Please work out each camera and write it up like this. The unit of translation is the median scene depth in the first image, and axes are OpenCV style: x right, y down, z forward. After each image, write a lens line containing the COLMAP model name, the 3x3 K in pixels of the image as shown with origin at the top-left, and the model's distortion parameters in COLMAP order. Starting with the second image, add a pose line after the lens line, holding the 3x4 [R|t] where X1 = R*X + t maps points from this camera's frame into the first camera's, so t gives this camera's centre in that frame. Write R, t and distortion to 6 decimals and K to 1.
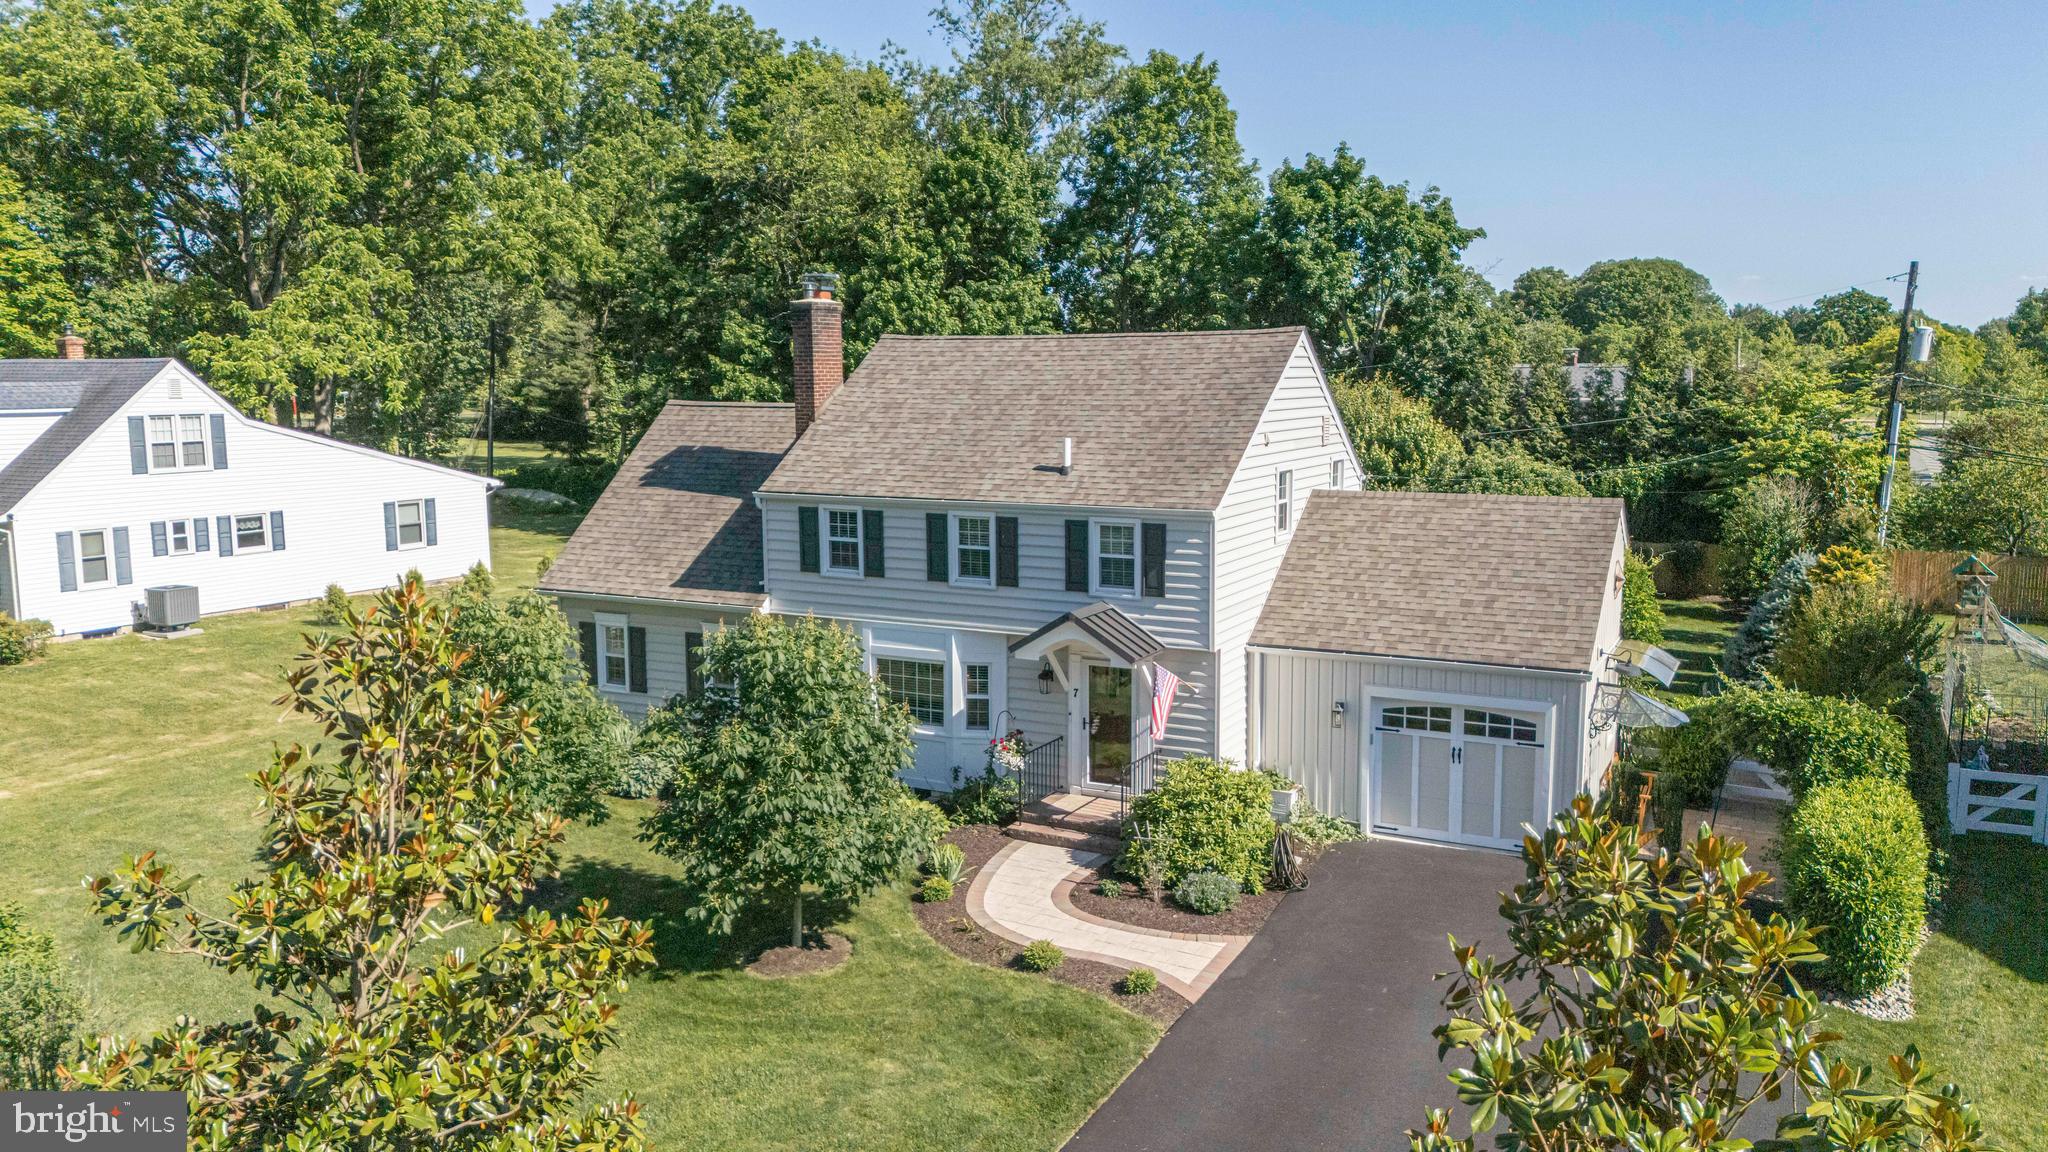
lens RADIAL K [[1503.1, 0, 1024.3], [0, 1503.1, 563.6], [0, 0, 1]] dist [0.075220, -0.075713]
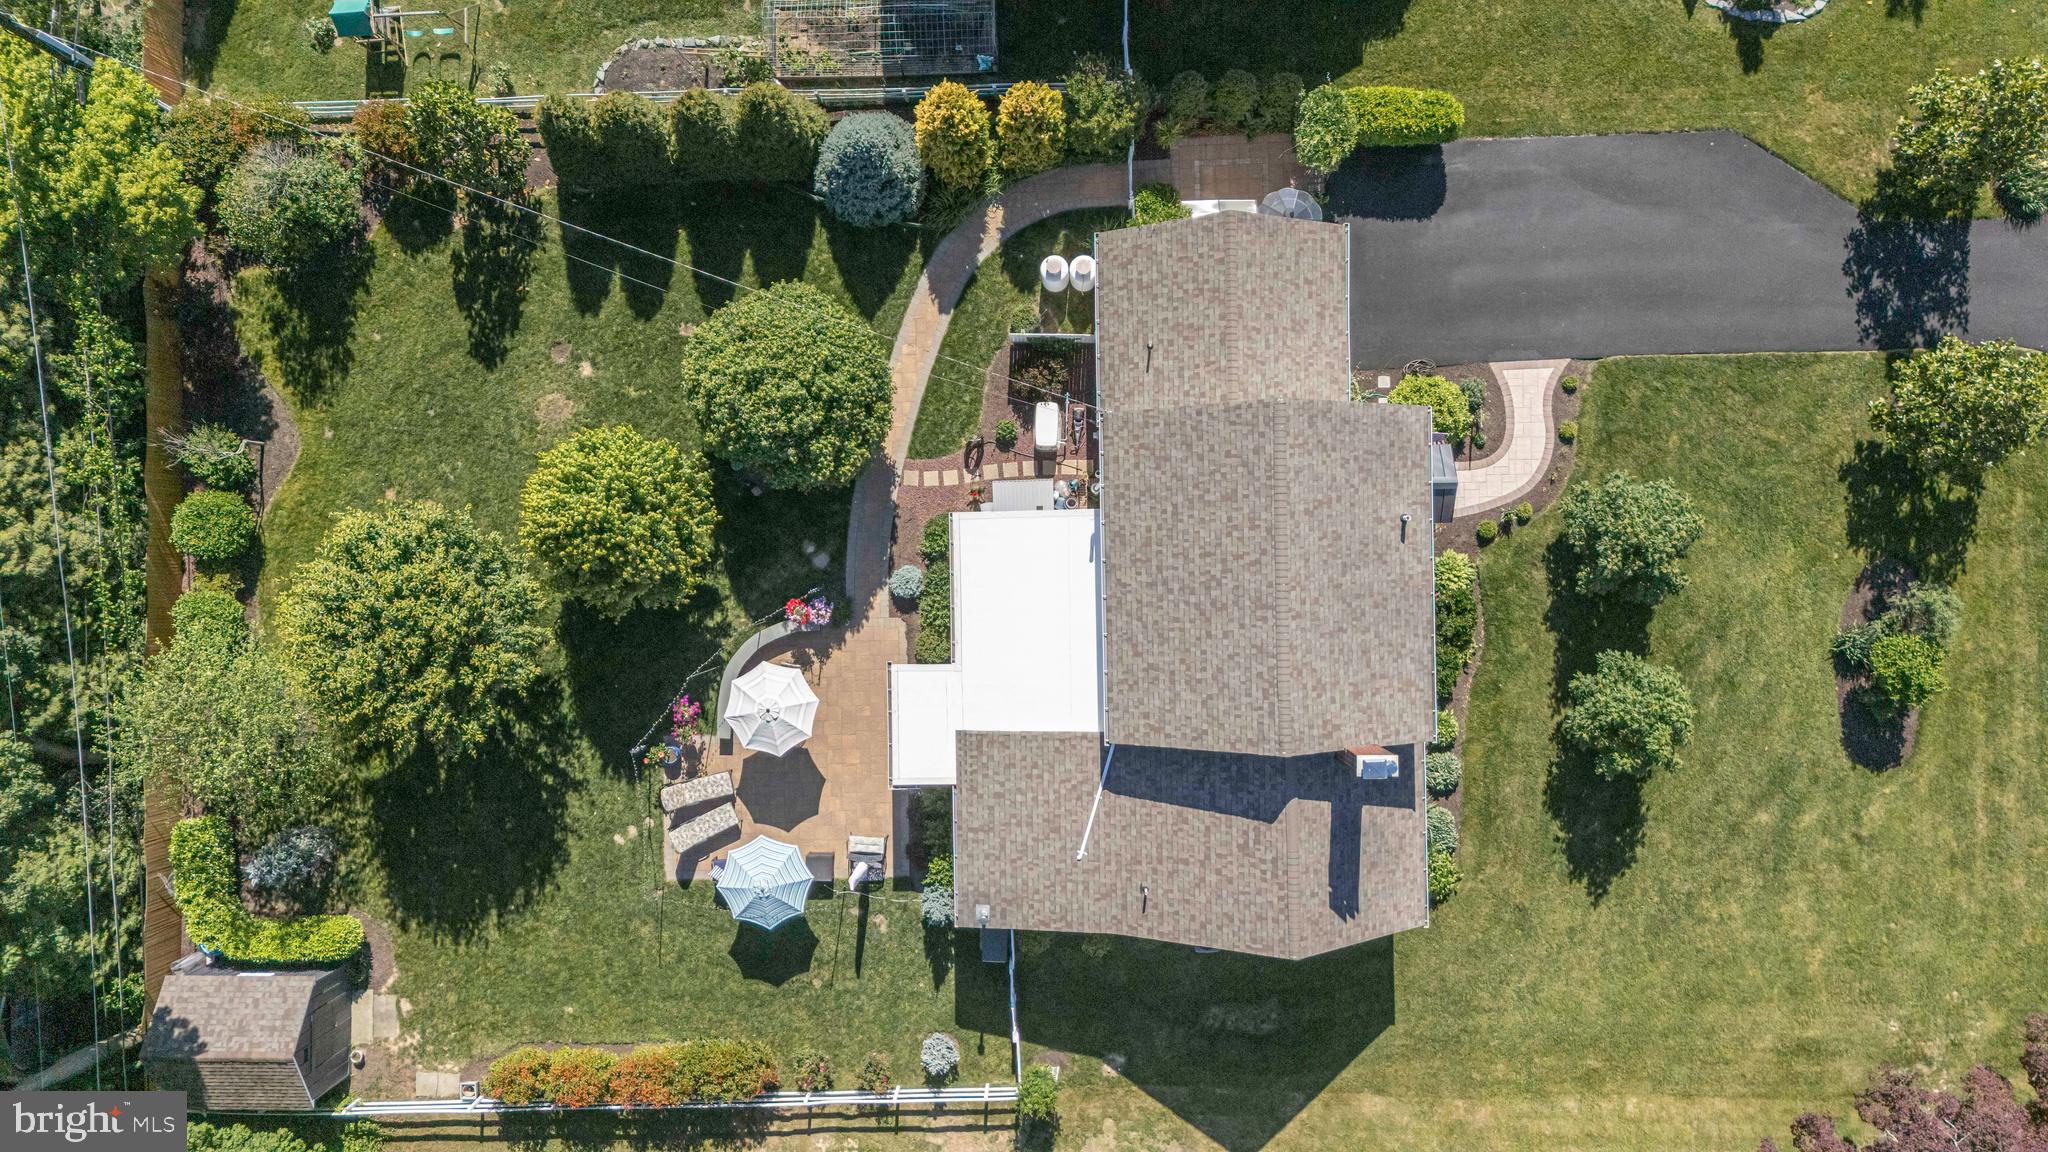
lens RADIAL K [[1503.1, 0, 1019.6], [0, 1503.1, 585.3], [0, 0, 1]] dist [0.075220, -0.075713]
pose [[-0.478985, -0.877823, 0.000667, 0.149387], [0.131975, -0.071261, 0.988688, -1.575925], [-0.867845, 0.473655, 0.149983, 1.086538]]
